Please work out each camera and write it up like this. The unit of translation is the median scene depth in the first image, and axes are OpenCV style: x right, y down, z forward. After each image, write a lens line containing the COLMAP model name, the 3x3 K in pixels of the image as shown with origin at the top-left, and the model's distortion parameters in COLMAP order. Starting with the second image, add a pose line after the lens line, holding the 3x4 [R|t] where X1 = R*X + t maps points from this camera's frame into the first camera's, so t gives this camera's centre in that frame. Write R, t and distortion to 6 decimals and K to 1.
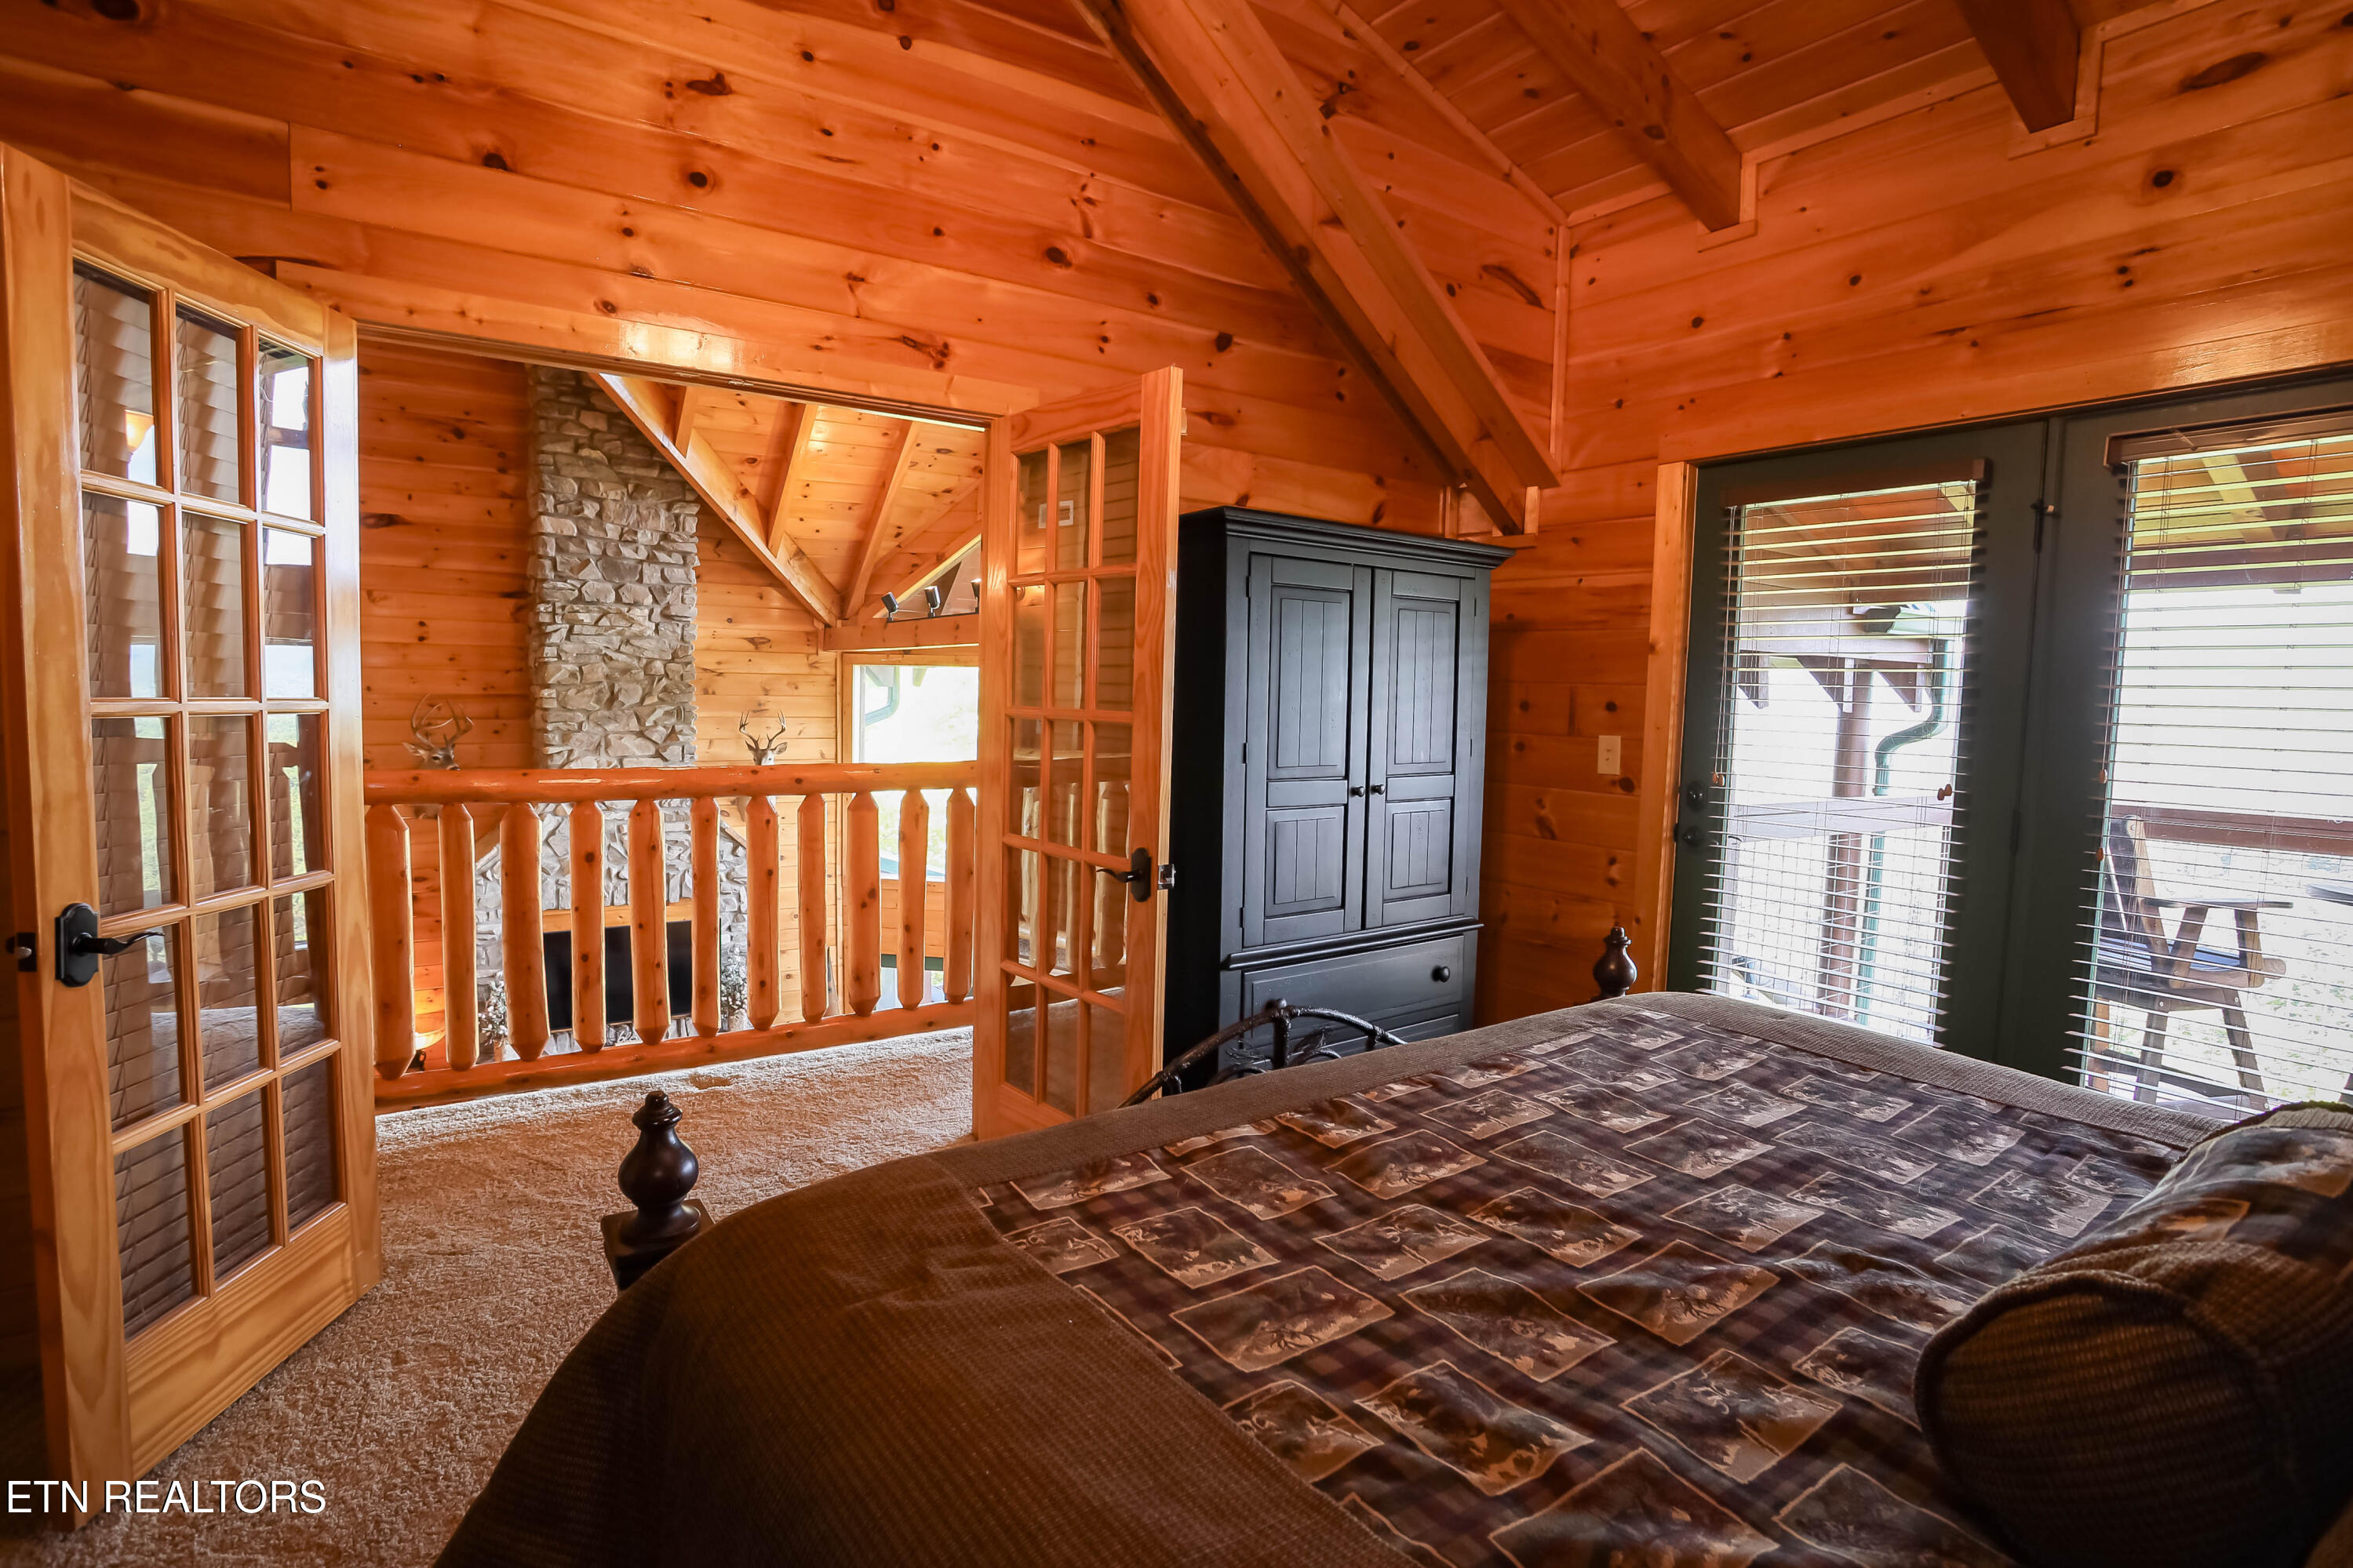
lens RADIAL K [[1169.8, 0, 1176.8], [0, 1169.8, 789.2], [0, 0, 1]] dist [-0.083857, 0.042935]
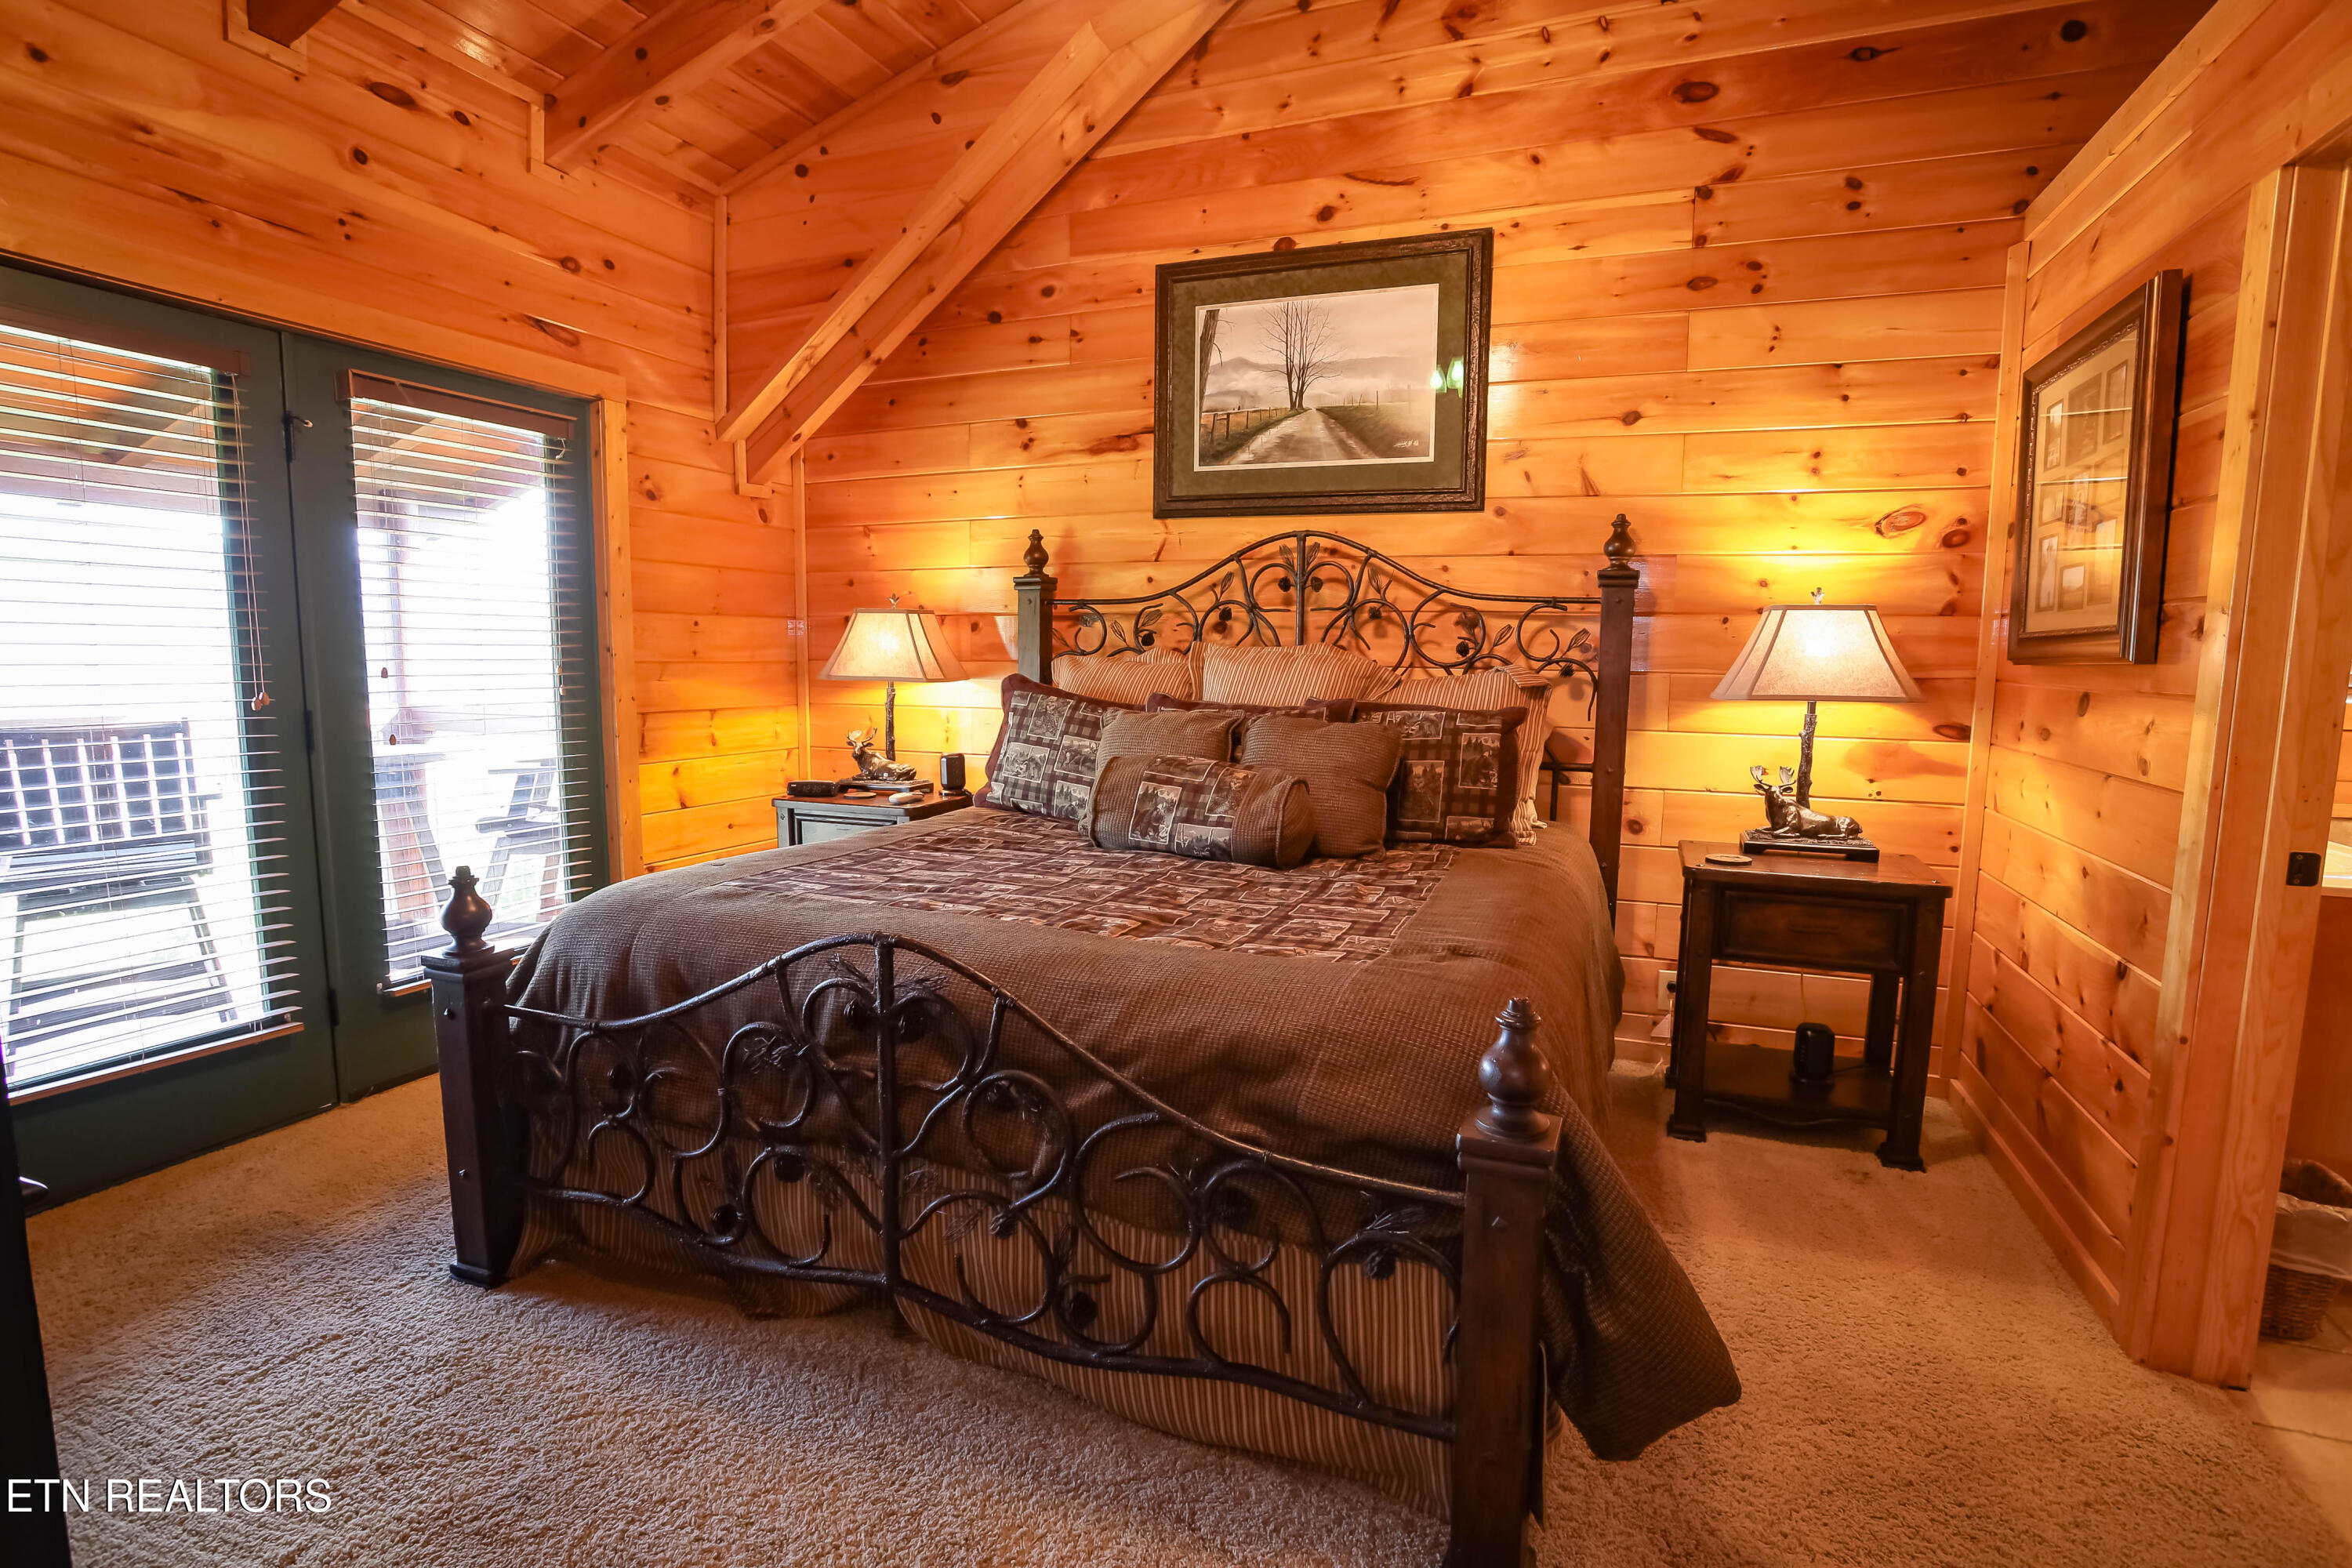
lens RADIAL K [[1169.5, 0, 1176.3], [0, 1169.5, 789.2], [0, 0, 1]] dist [-0.083857, 0.042935]
pose [[-0.517503, -0.134782, 0.845000, -1.170329], [0.056248, 0.980023, 0.190767, -0.139152], [-0.853831, 0.146252, -0.499583, 1.776956]]
